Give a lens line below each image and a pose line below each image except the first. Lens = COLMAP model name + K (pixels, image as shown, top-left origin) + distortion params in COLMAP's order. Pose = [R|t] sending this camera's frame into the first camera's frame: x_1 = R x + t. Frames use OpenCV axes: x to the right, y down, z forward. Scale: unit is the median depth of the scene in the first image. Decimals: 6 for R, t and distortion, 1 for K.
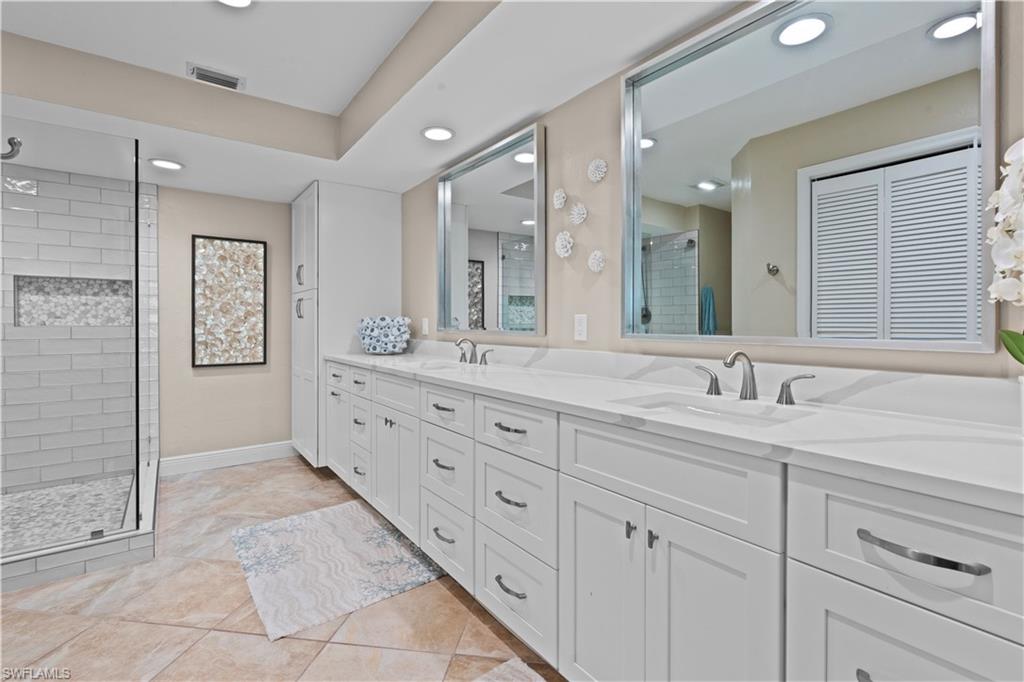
lens RADIAL K [[469.3, 0, 521.2], [0, 469.3, 324.4], [0, 0, 1]] dist [-0.002453, -0.000617]
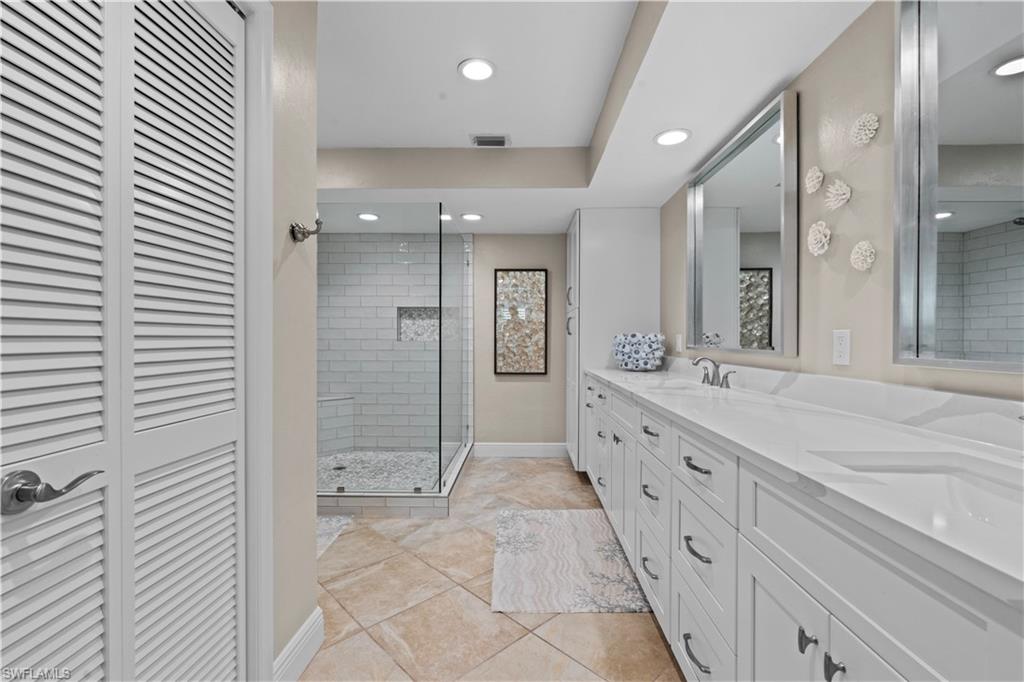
lens RADIAL K [[456.6, 0, 512.0], [0, 456.6, 341.0], [0, 0, 1]] dist [-0.002982, 0.000045]
pose [[0.782979, 0.005392, -0.622024, 0.117029], [-0.003841, 0.999985, 0.003833, -0.002882], [0.622036, -0.000611, 0.782989, 0.076349]]
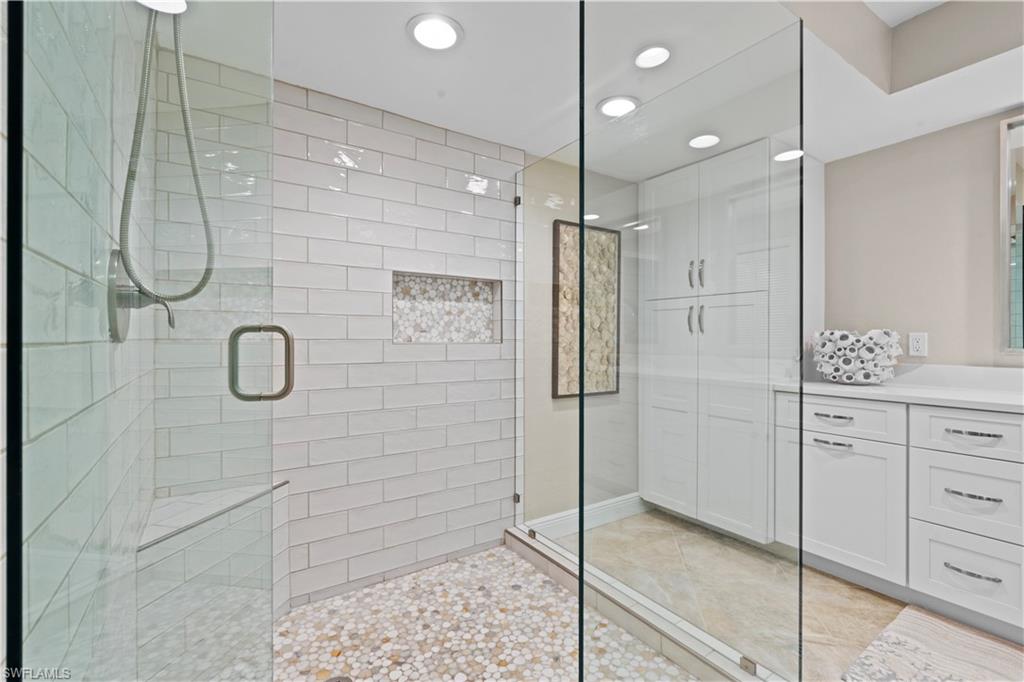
lens RADIAL K [[456.6, 0, 512.0], [0, 456.6, 341.0], [0, 0, 1]] dist [-0.002982, 0.000045]
pose [[0.998161, 0.002615, -0.060564, -0.853739], [-0.002399, 0.999990, 0.003642, -0.002494], [0.060573, -0.003490, 0.998158, 0.320242]]
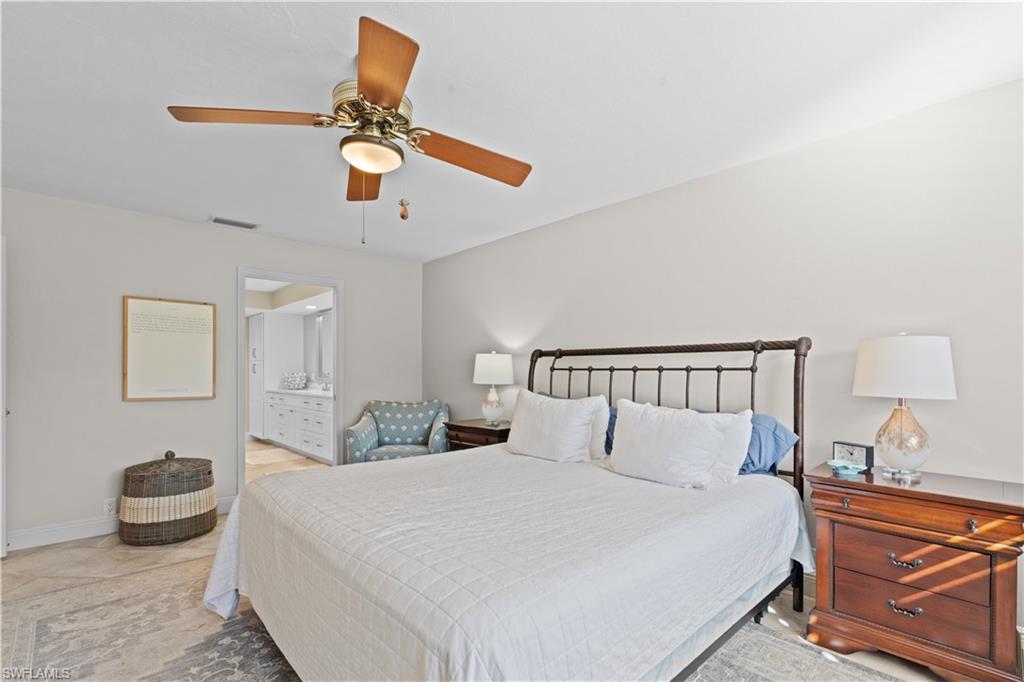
lens RADIAL K [[466.3, 0, 514.4], [0, 466.3, 368.3], [0, 0, 1]] dist [0.000761, 0.000011]
pose [[0.995376, 0.001051, 0.096047, 0.617186], [-0.001195, 0.999998, 0.001445, -0.047162], [-0.096045, -0.001553, 0.995376, -1.507721]]
